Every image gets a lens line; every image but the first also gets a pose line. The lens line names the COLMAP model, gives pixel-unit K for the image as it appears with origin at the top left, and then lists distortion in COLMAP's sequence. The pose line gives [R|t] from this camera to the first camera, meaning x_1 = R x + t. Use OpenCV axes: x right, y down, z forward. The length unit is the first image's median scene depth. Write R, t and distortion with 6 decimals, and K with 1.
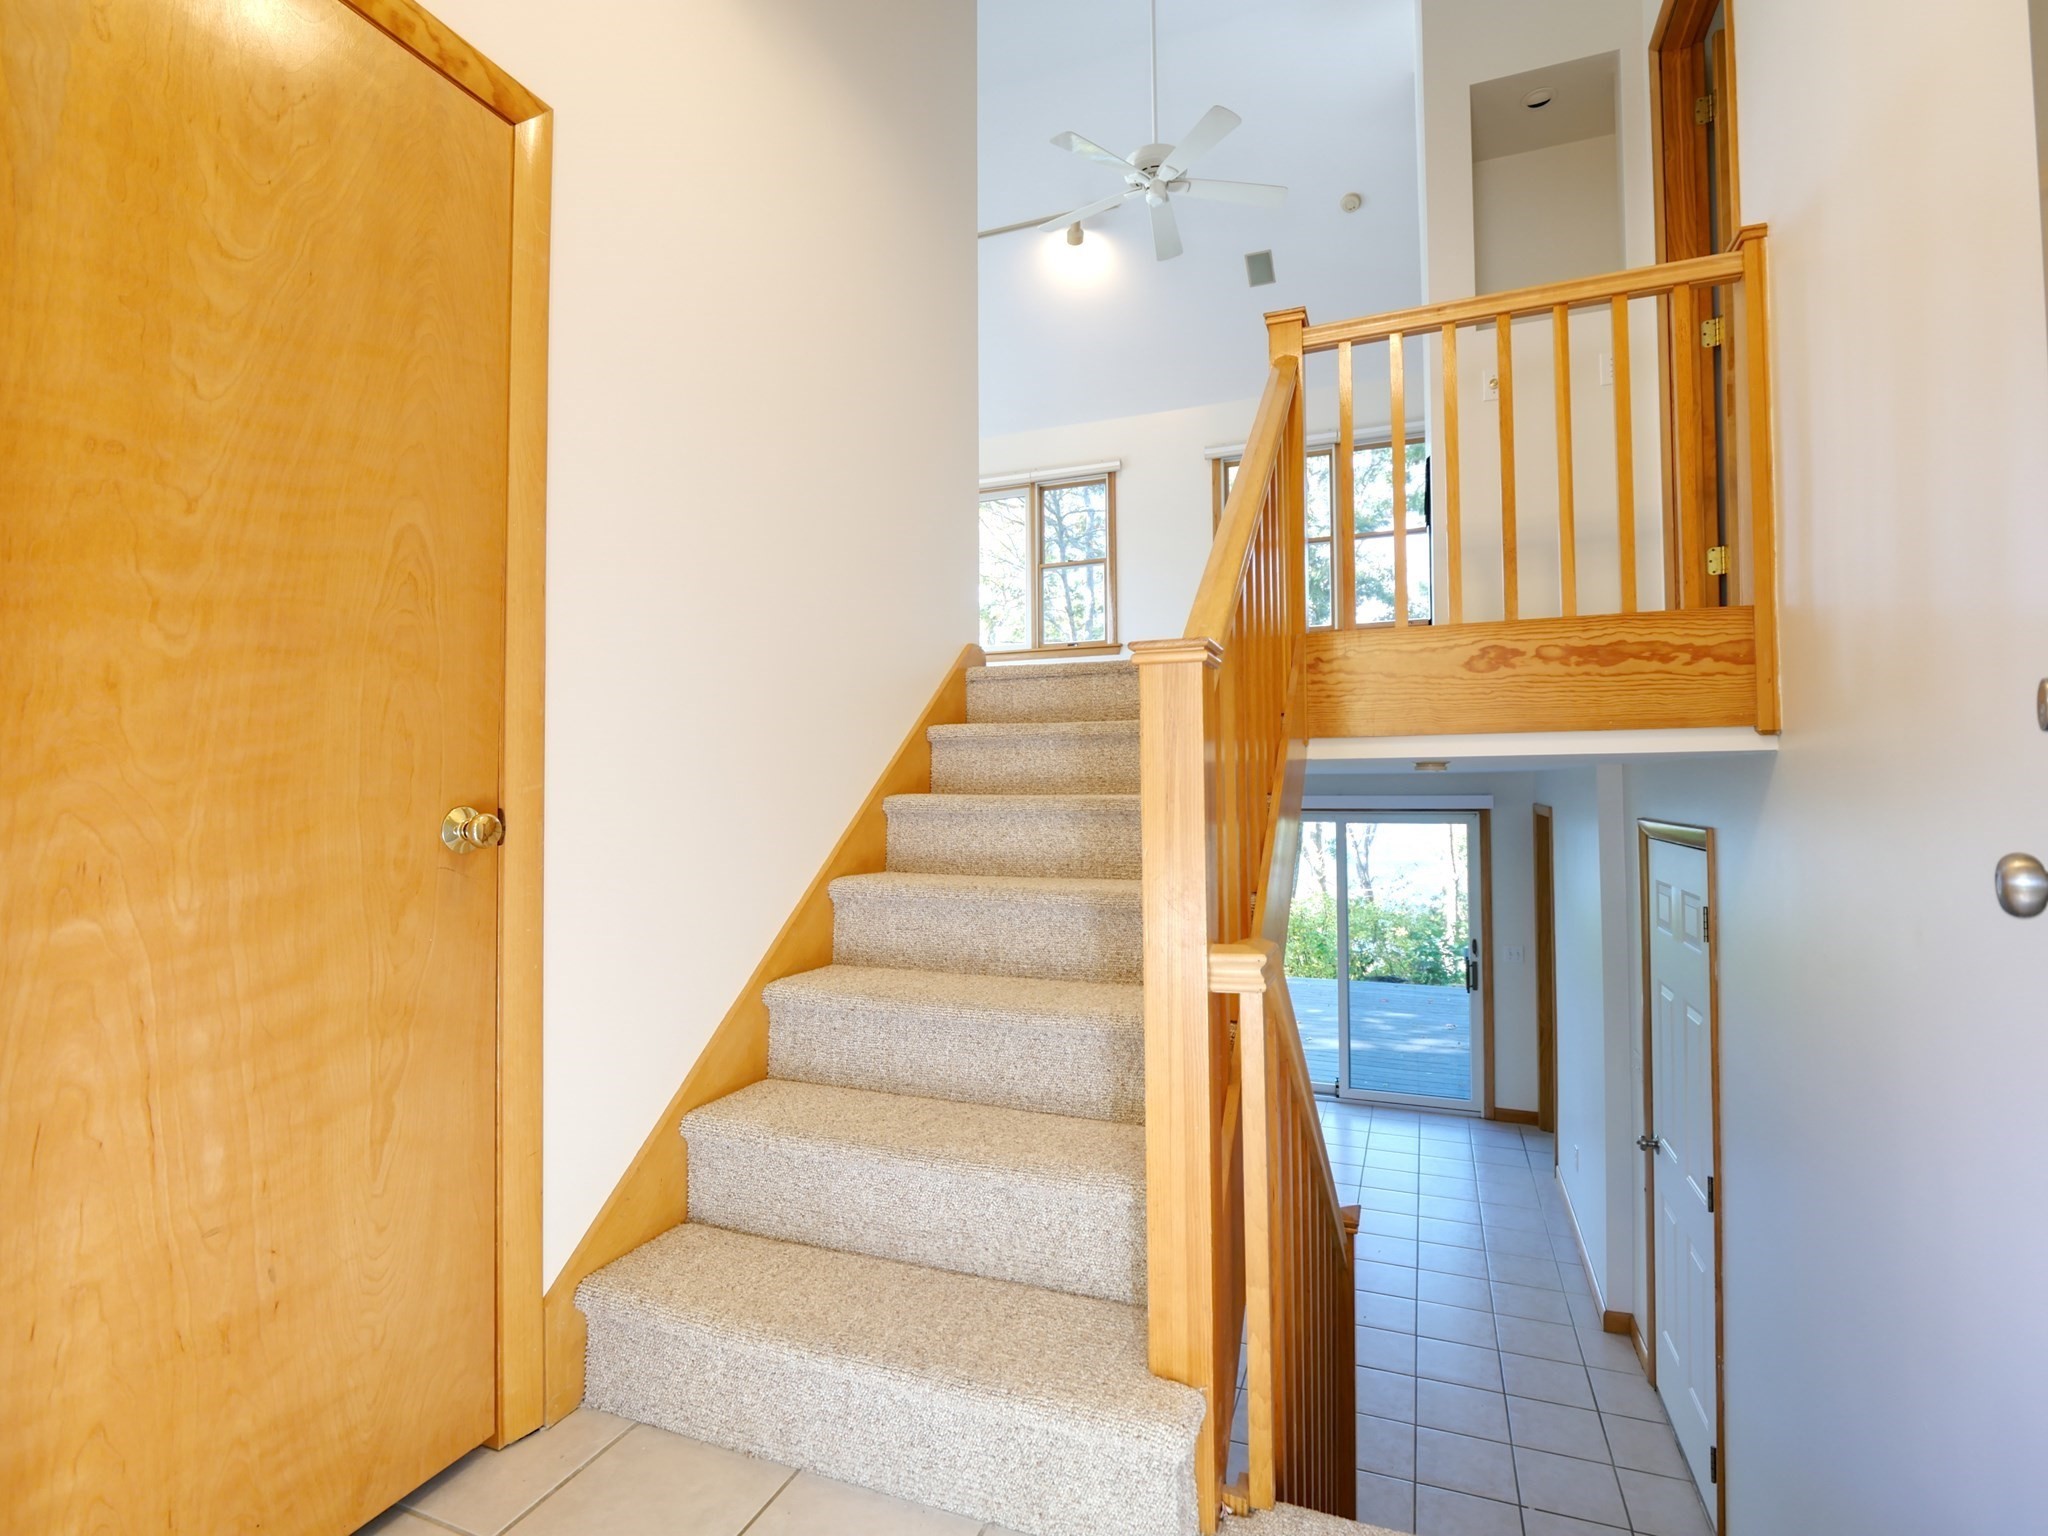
lens RADIAL K [[975.0, 0, 1024.6], [0, 975.0, 763.7], [0, 0, 1]] dist [-0.016737, -0.001115]
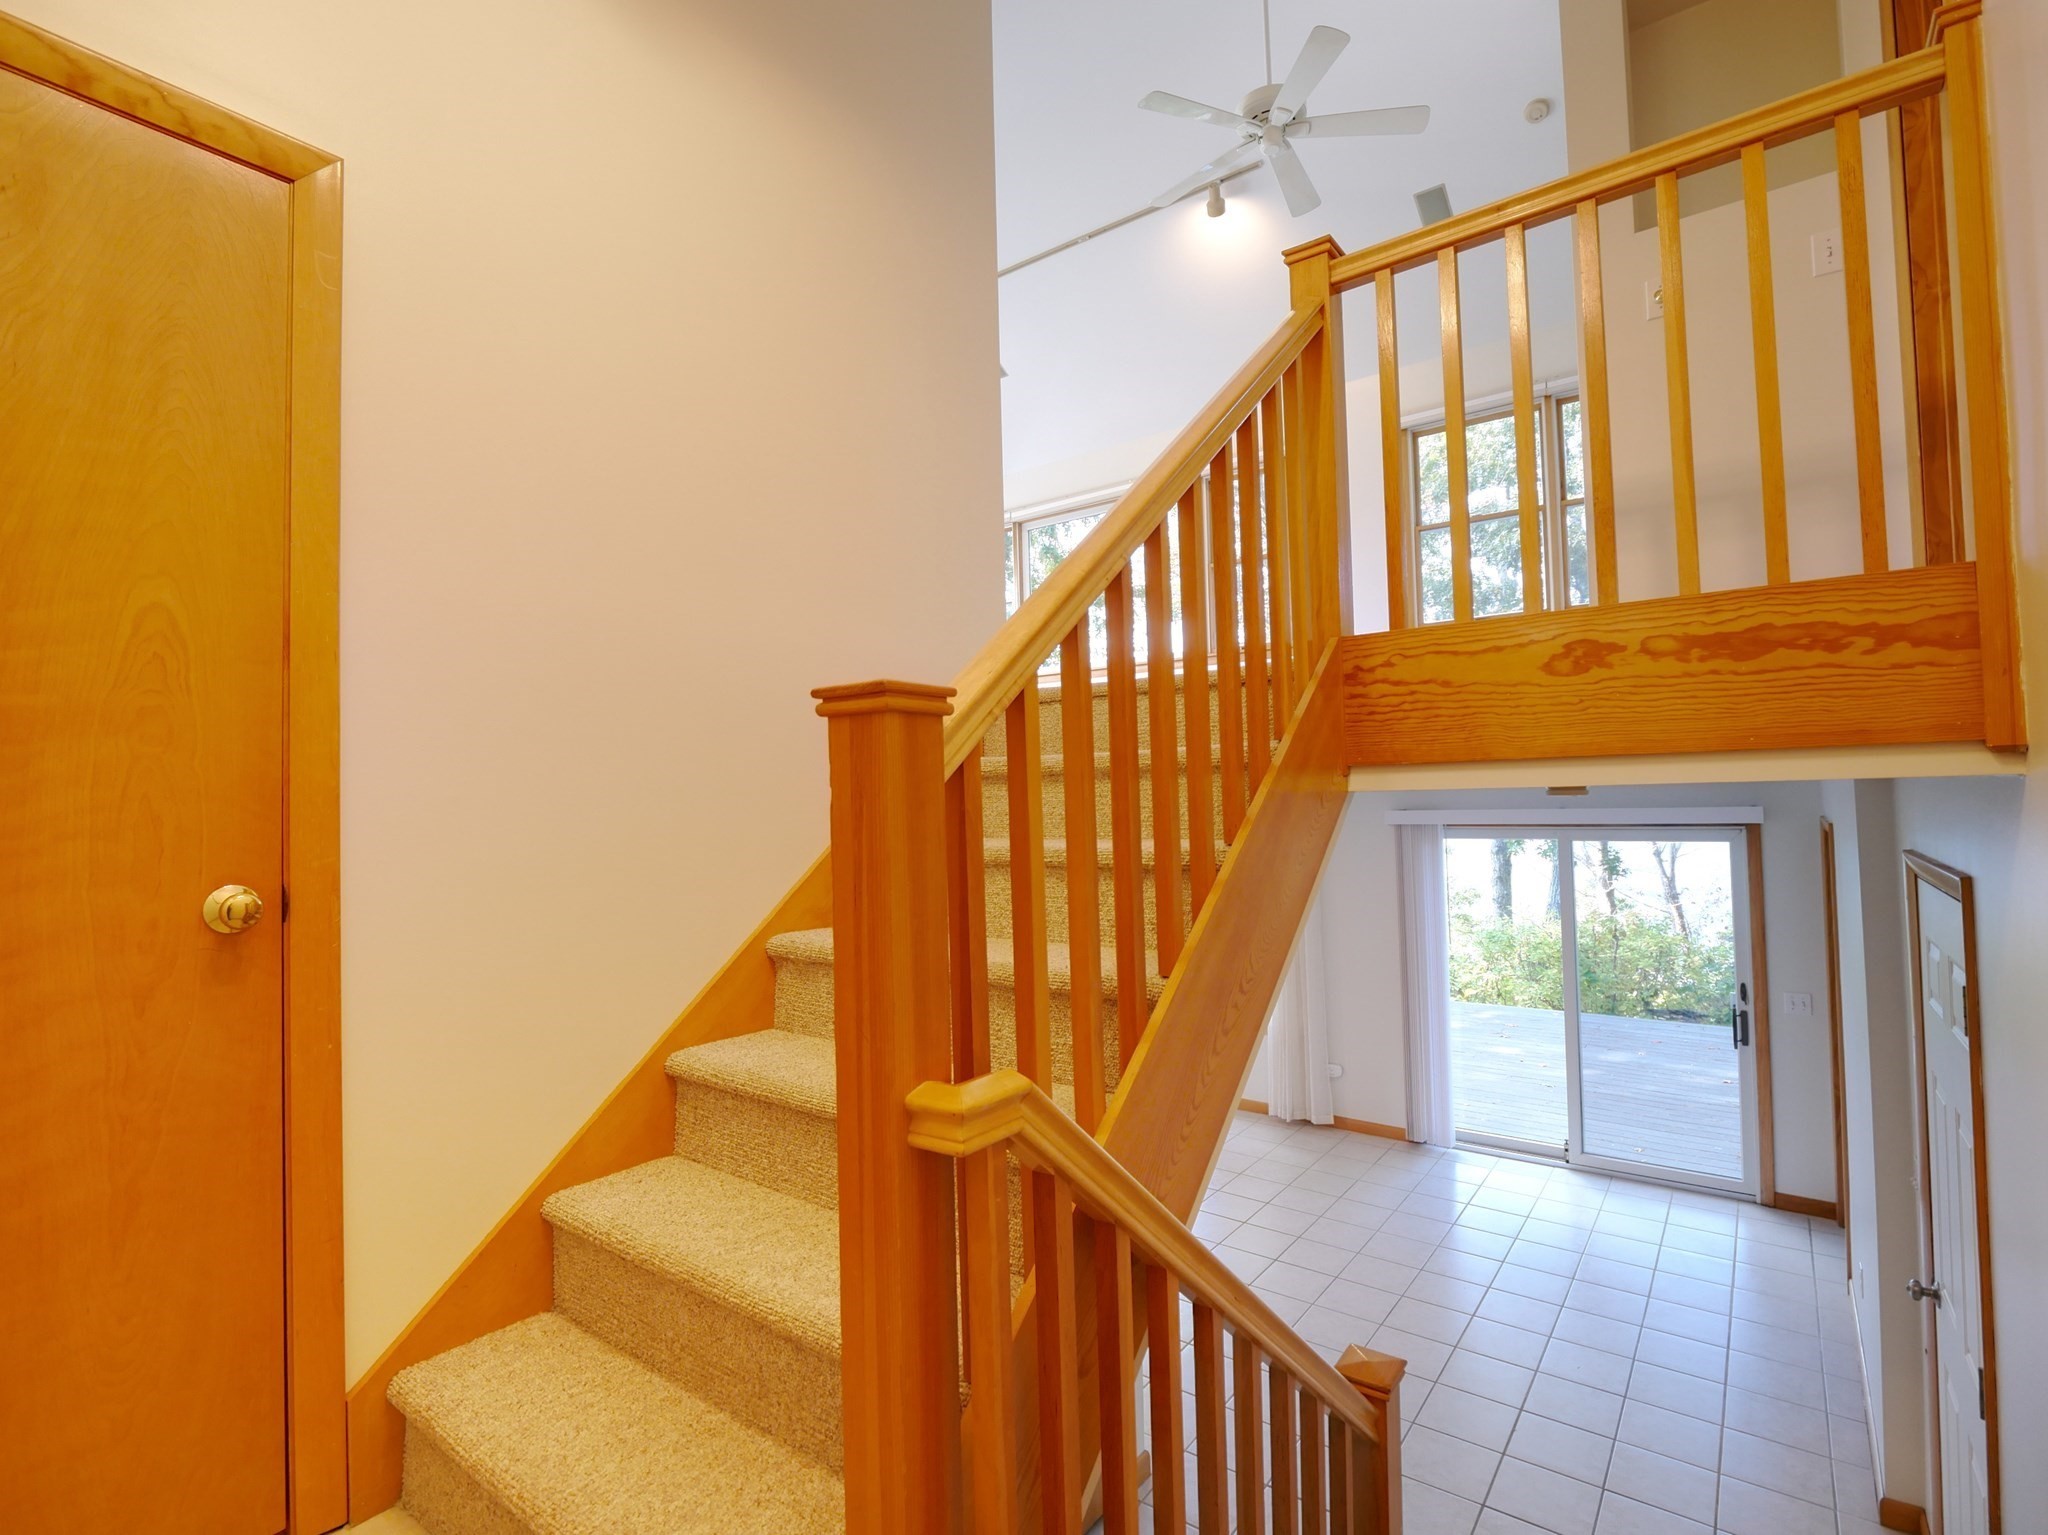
lens RADIAL K [[975.4, 0, 1020.2], [0, 975.4, 767.6], [0, 0, 1]] dist [-0.024482, 0.004525]
pose [[0.963659, -0.024402, -0.266017, 0.263895], [0.024103, 0.999700, -0.004390, -0.030122], [0.266044, -0.002182, 0.963958, 0.162216]]
